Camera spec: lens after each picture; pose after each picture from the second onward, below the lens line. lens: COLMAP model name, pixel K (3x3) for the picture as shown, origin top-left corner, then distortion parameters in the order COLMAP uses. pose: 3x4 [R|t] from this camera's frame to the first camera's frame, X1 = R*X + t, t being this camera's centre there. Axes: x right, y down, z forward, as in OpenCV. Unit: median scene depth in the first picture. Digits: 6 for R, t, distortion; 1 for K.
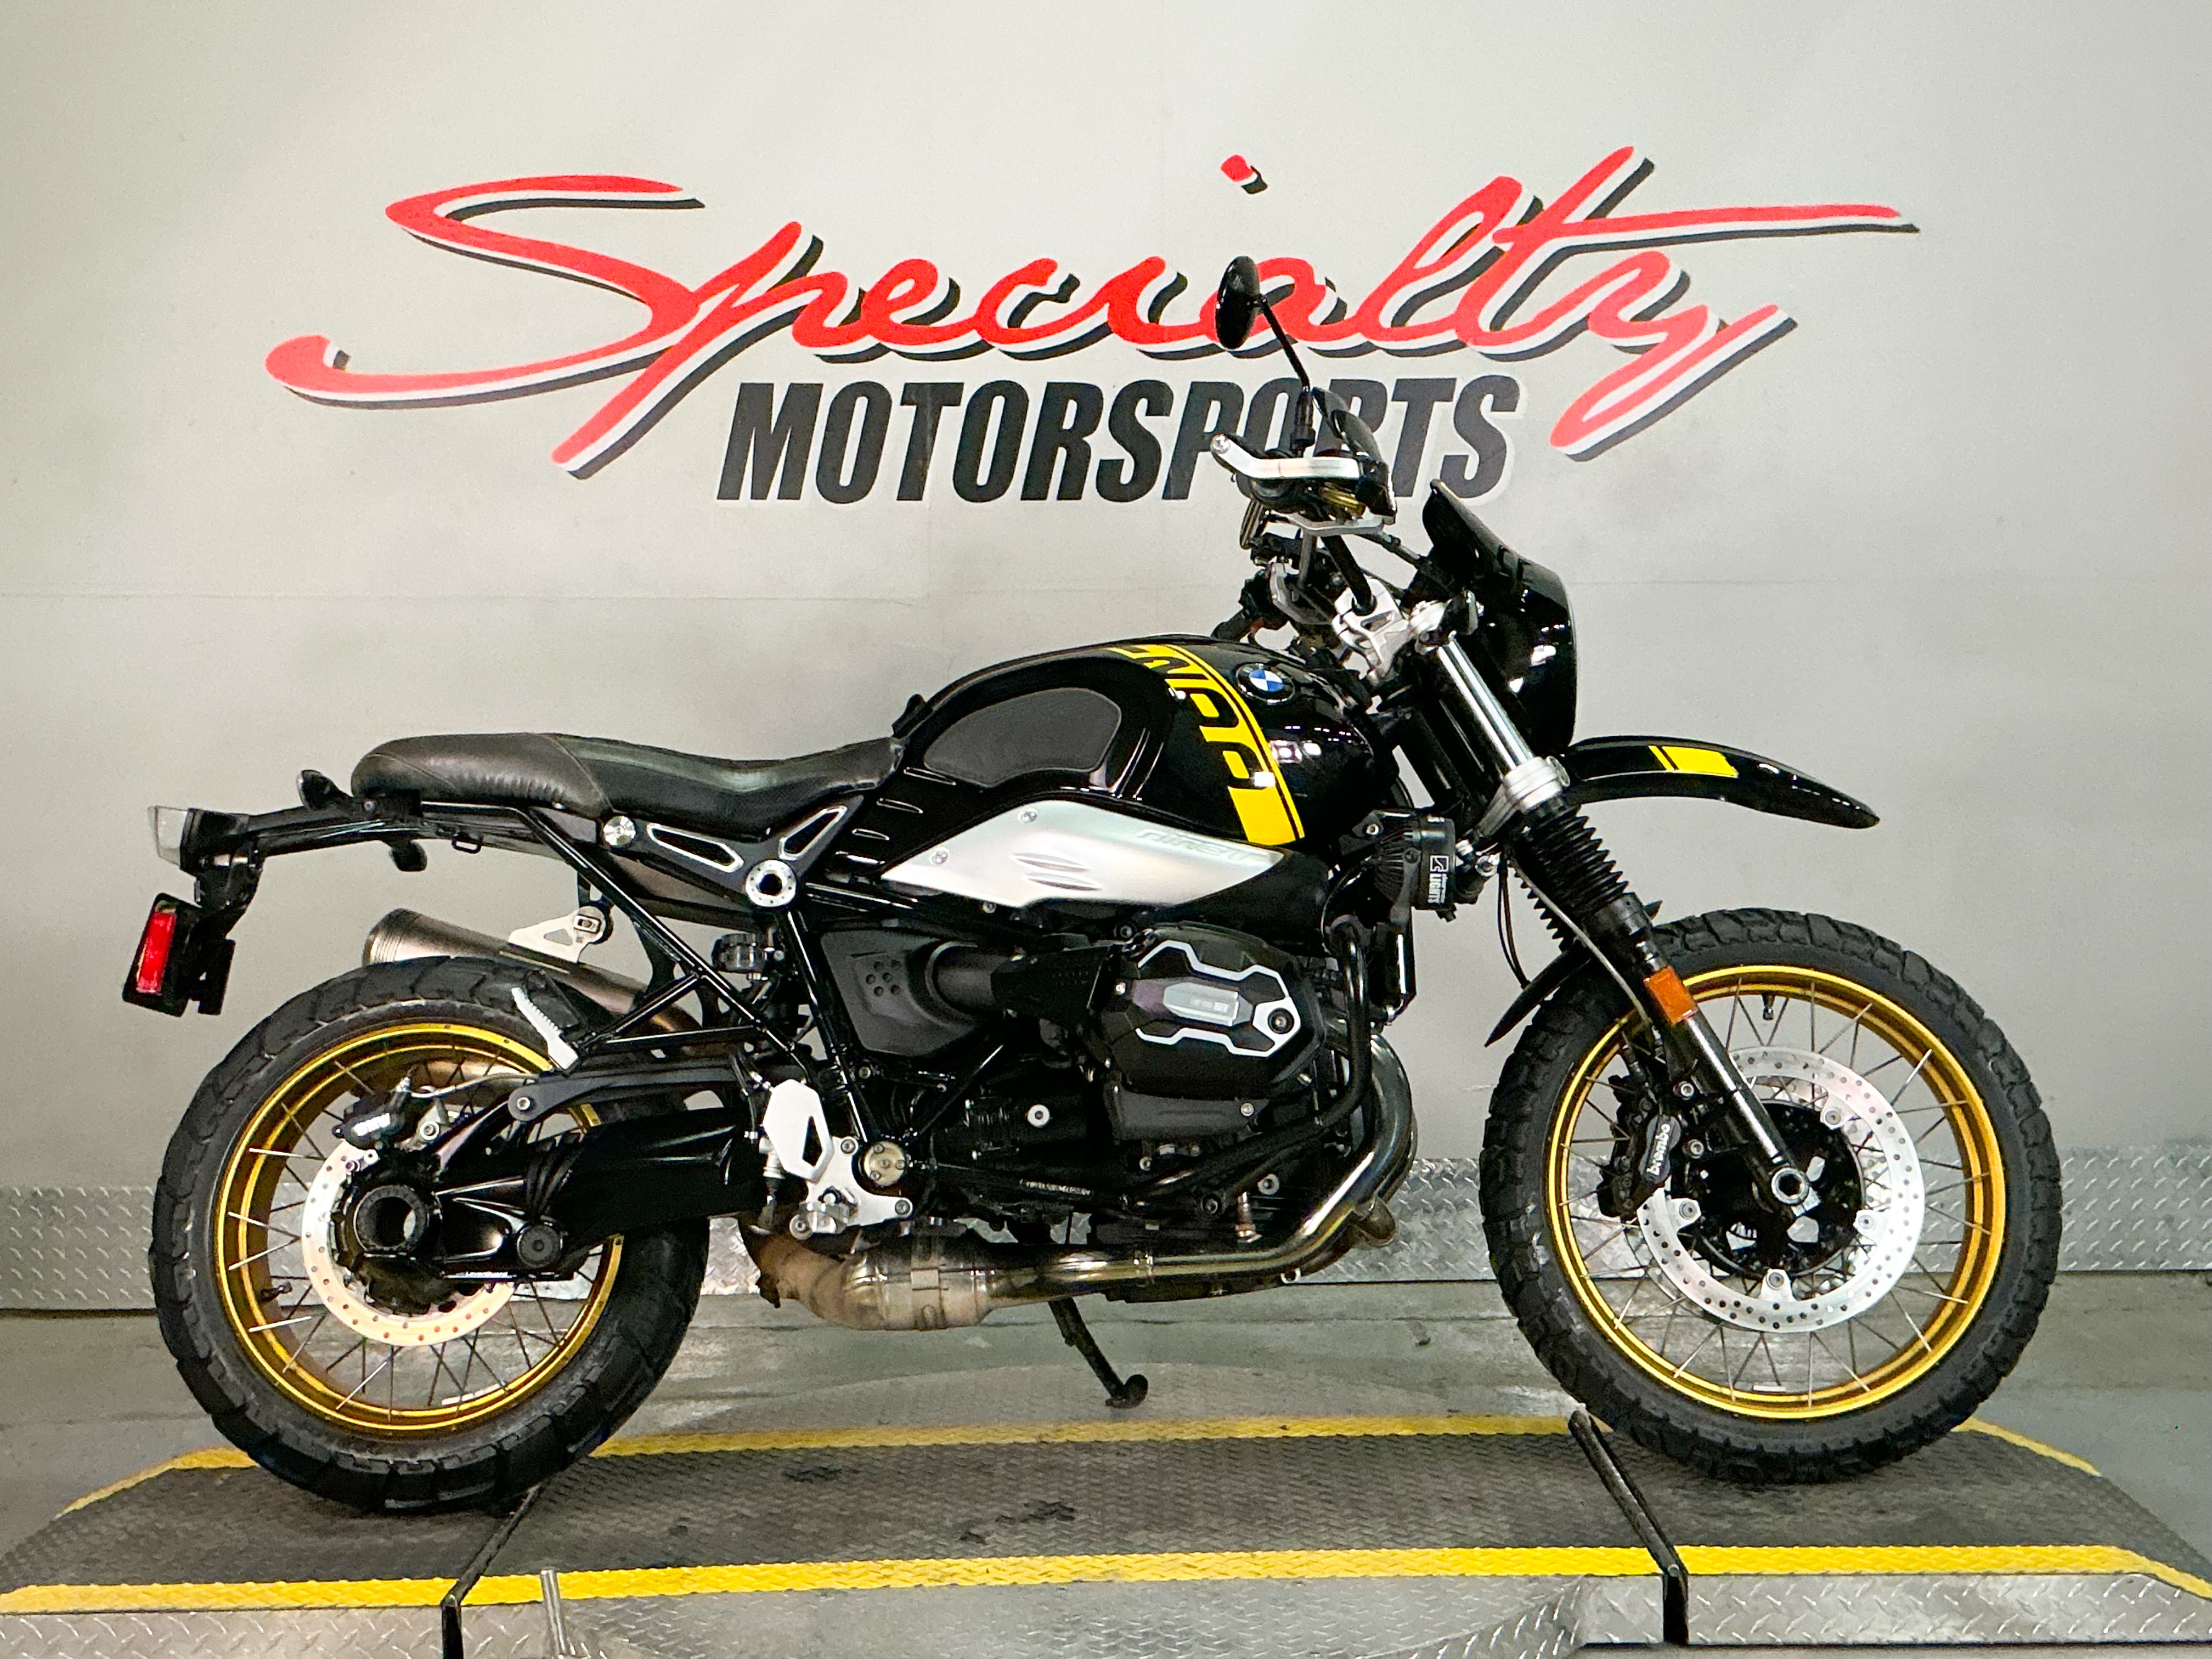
lens RADIAL K [[2842.5, 0, 1106.0], [0, 2842.5, 829.5], [0, 0, 1]] dist [0.147327, -0.092912]
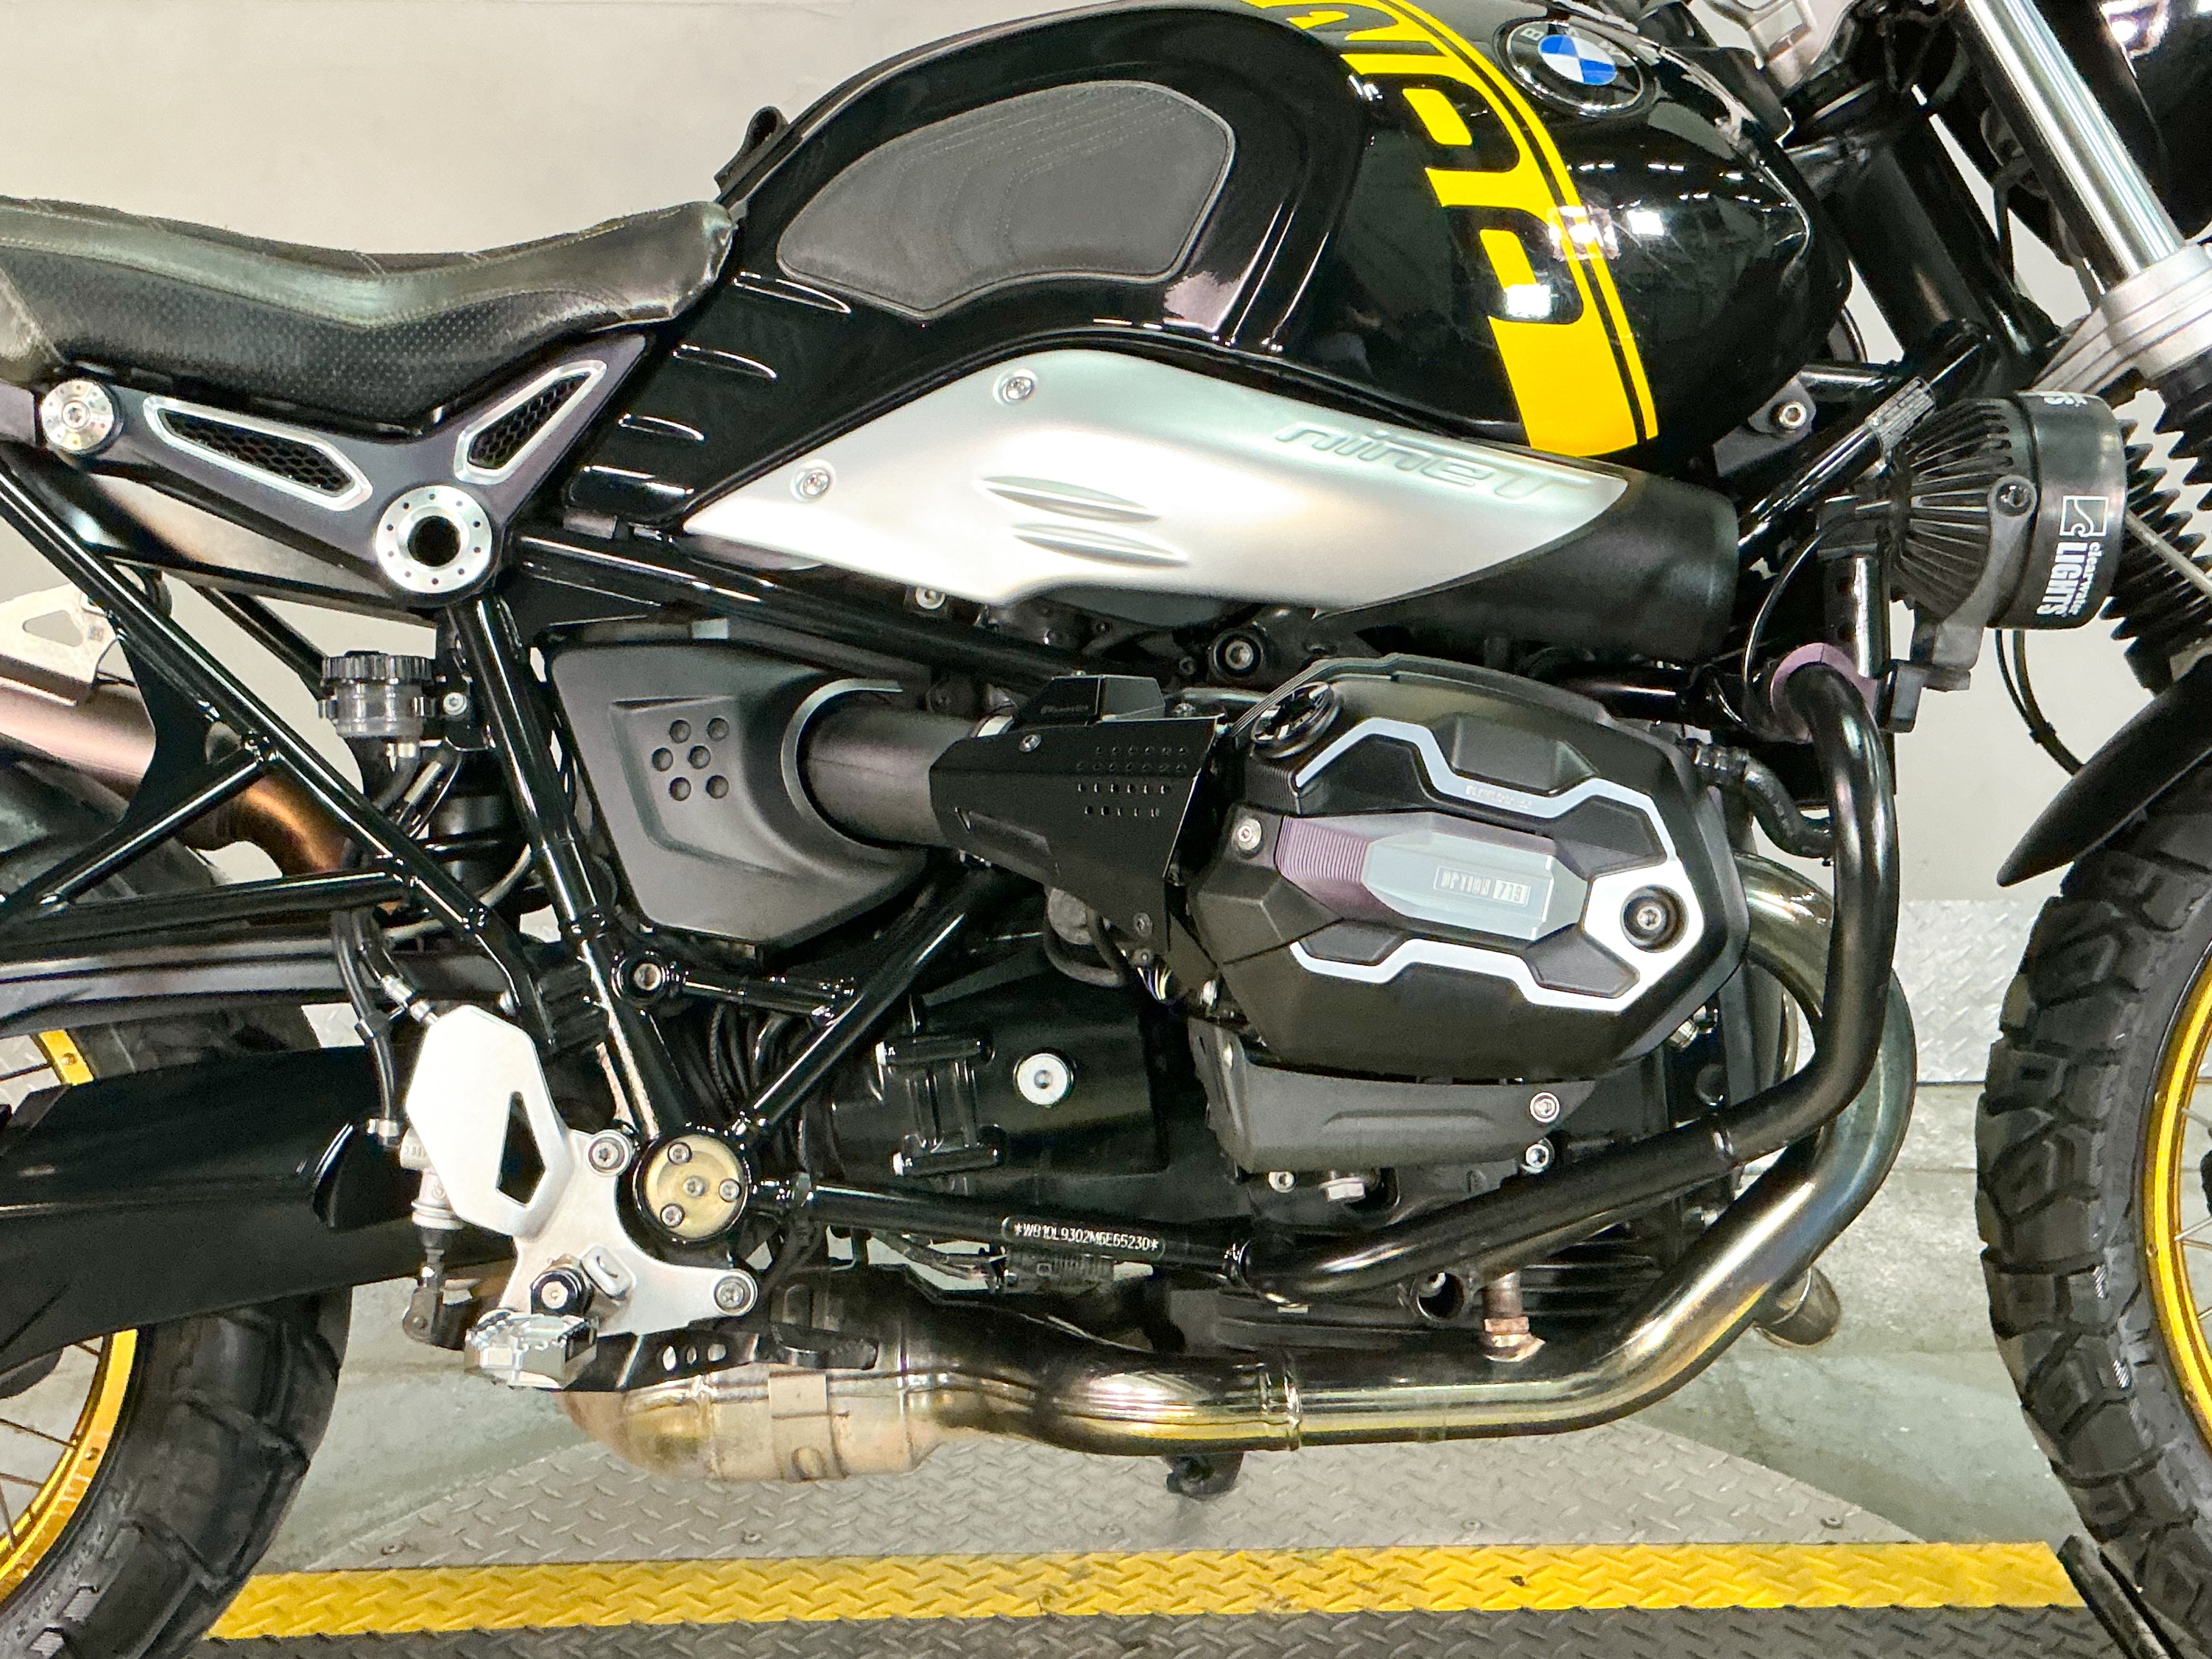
lens RADIAL K [[2673.6, 0, 1106.0], [0, 2673.6, 829.5], [0, 0, 1]] dist [0.219455, -0.563610]
pose [[0.999993, 0.001041, 0.003494, -0.015027], [-0.001613, 0.985791, 0.167967, -0.007257], [-0.003270, -0.167971, 0.985786, 0.583293]]
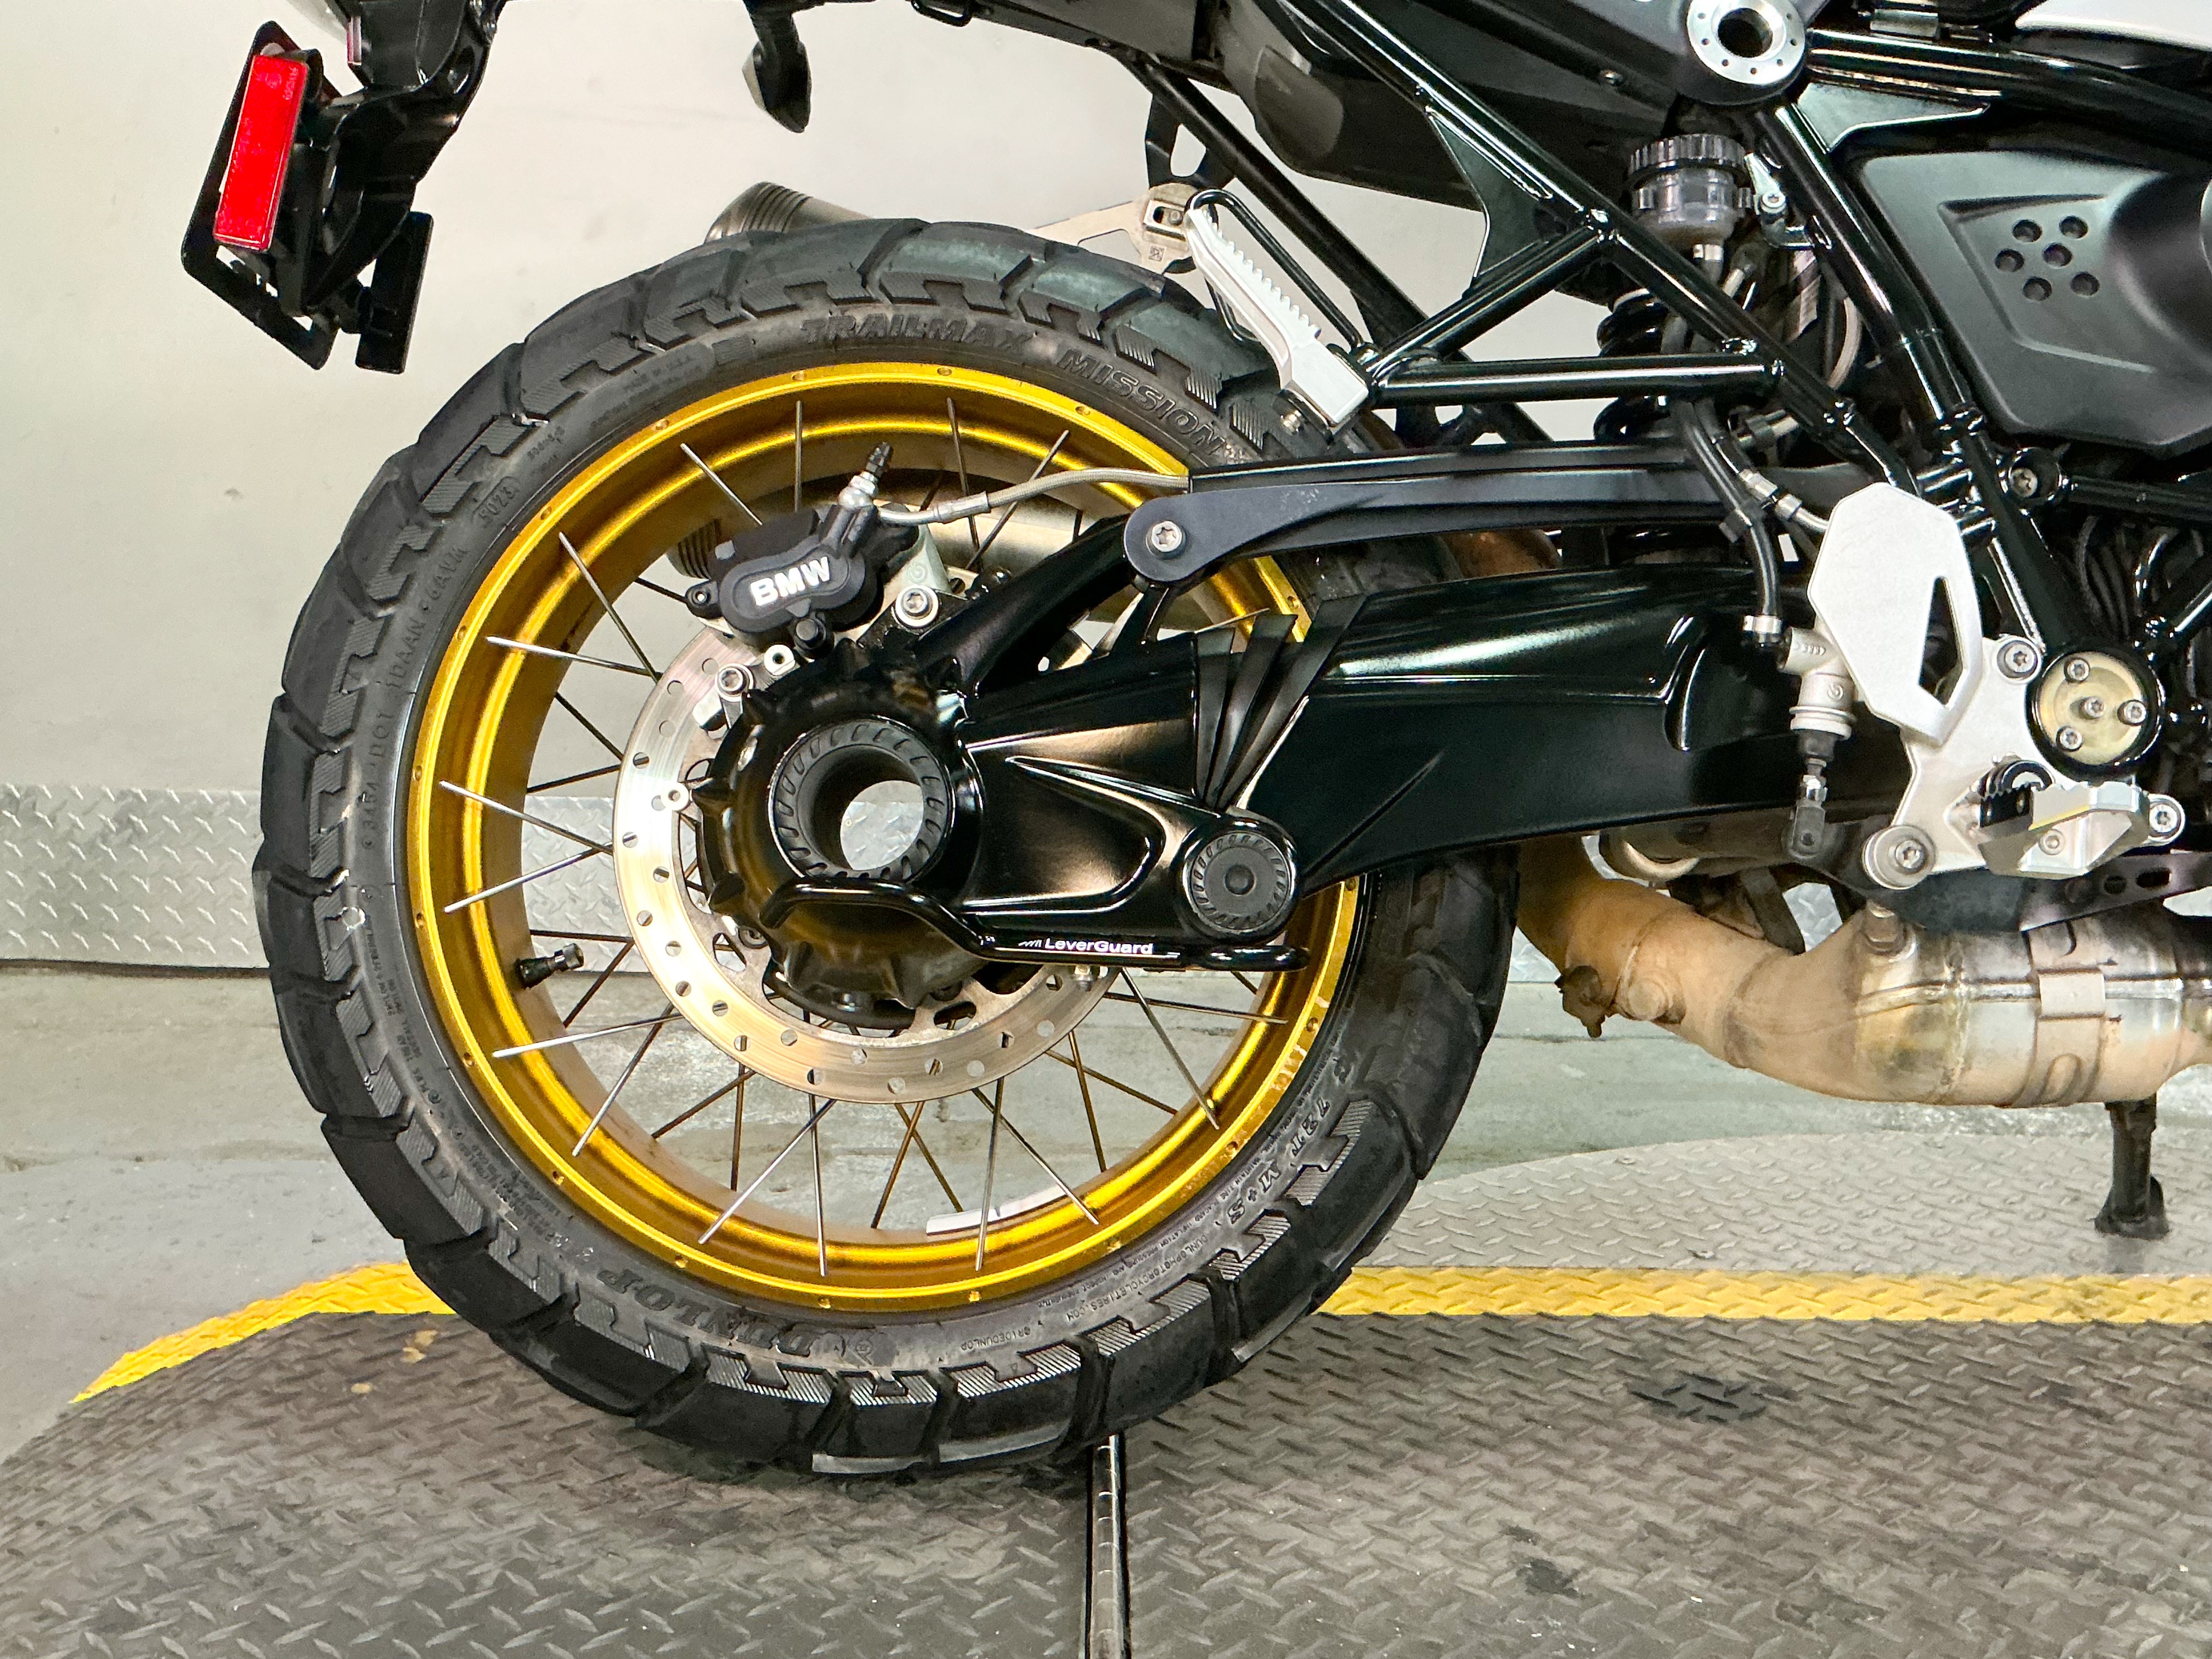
lens RADIAL K [[2296.6, 0, 1106.0], [0, 2296.6, 829.5], [0, 0, 1]] dist [0.193647, -0.391009]
pose [[0.999248, 0.029844, 0.024755, -0.216255], [-0.032229, 0.994230, 0.102311, 0.102548], [-0.021559, -0.103032, 0.994444, 0.661348]]
